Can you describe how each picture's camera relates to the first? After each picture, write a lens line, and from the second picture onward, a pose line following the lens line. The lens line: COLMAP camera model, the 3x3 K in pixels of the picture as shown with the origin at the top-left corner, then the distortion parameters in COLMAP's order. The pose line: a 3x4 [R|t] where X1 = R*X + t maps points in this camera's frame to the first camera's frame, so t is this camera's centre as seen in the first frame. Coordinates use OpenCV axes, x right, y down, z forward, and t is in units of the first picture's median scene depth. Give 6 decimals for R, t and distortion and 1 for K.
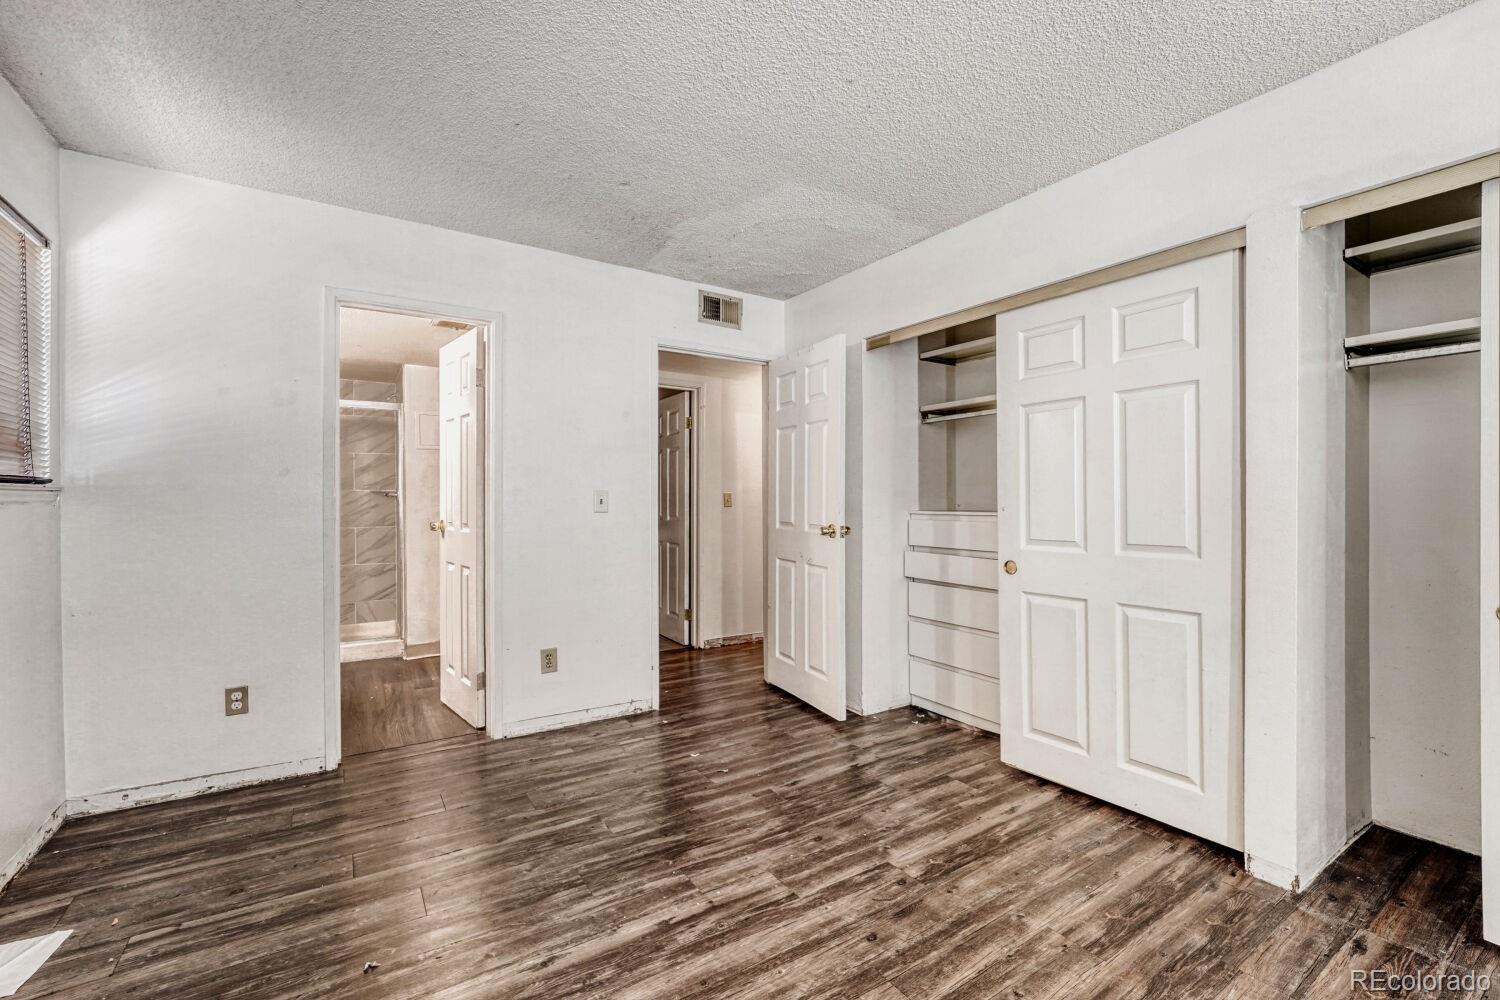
lens RADIAL K [[631.9, 0, 750.0], [0, 631.9, 500.0], [0, 0, 1]] dist [-0.009923, 0.000872]
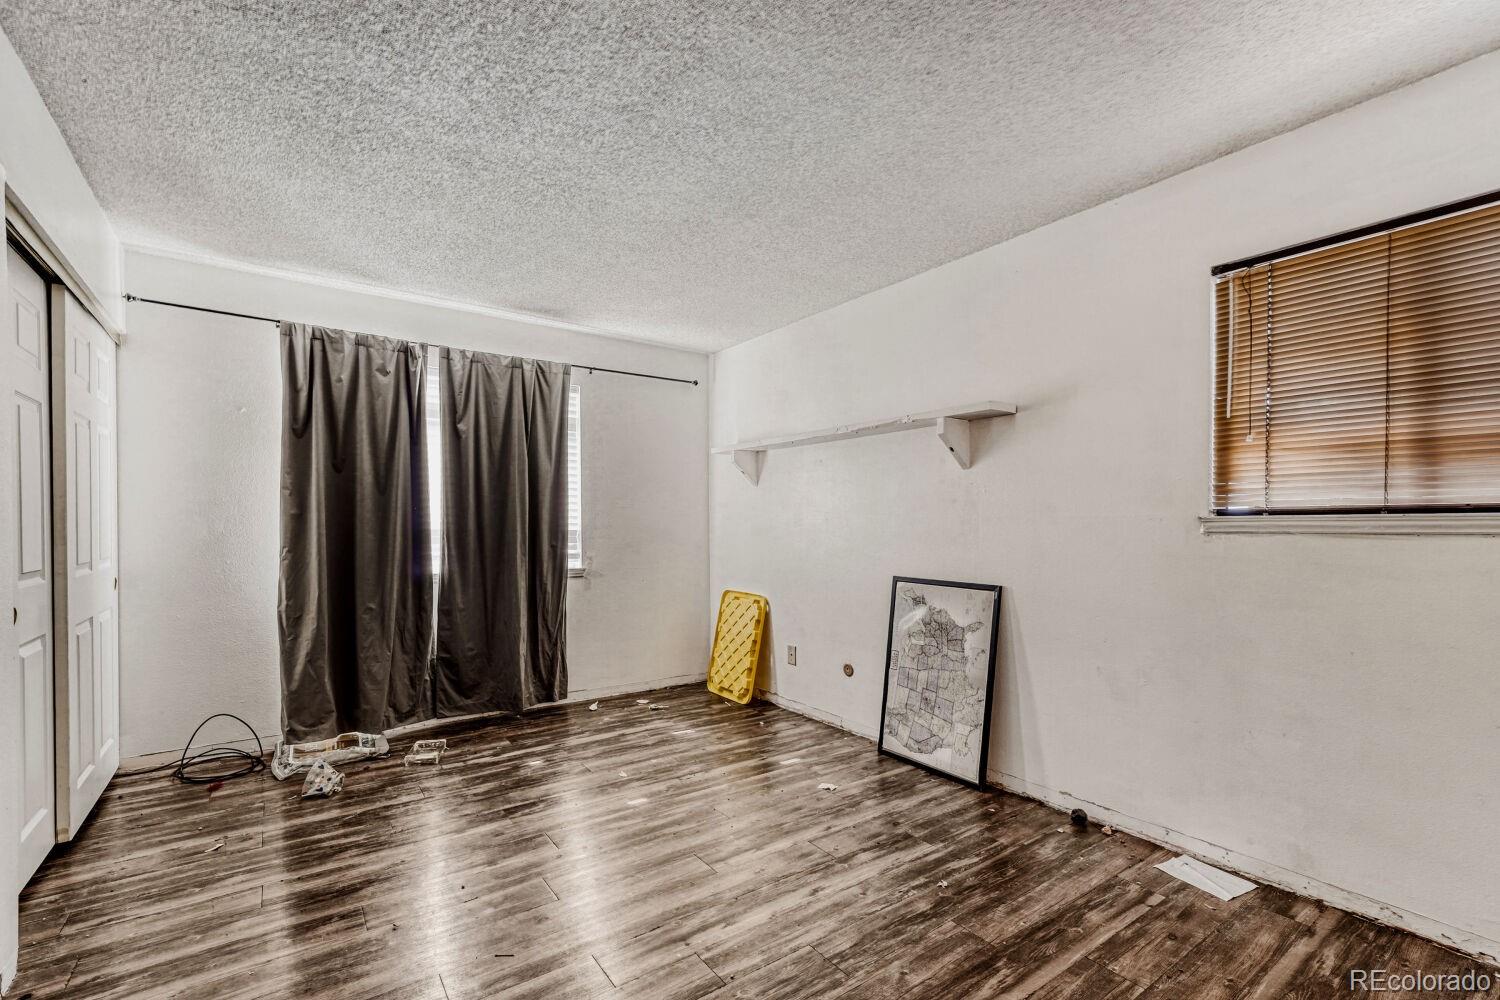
lens RADIAL K [[666.1, 0, 749.3], [0, 666.1, 535.9], [0, 0, 1]] dist [0.002094, 0.000212]
pose [[-0.999532, -0.001266, -0.030570, -0.093421], [-0.001541, 0.999959, 0.008972, -0.002092], [0.030558, 0.009015, -0.999492, 1.502007]]
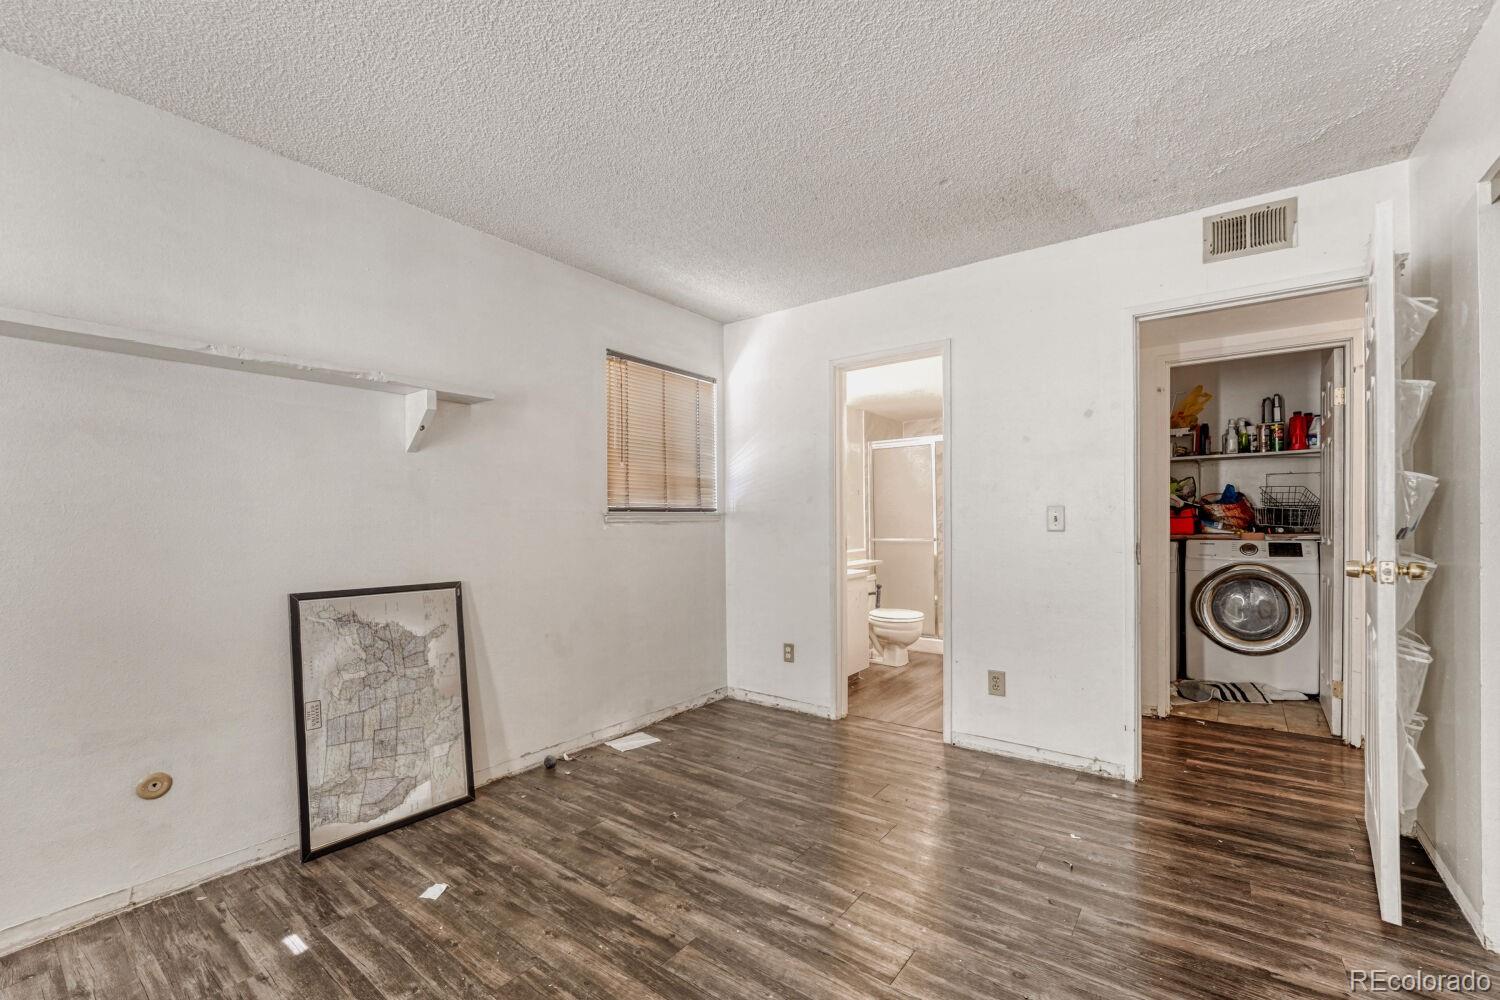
lens RADIAL K [[642.6, 0, 746.4], [0, 642.6, 526.6], [0, 0, 1]] dist [-0.014731, 0.000531]
pose [[0.336720, 0.006340, -0.941583, 0.619933], [0.012135, 0.999865, 0.011072, -0.001936], [0.941526, -0.015154, 0.336598, 0.401598]]
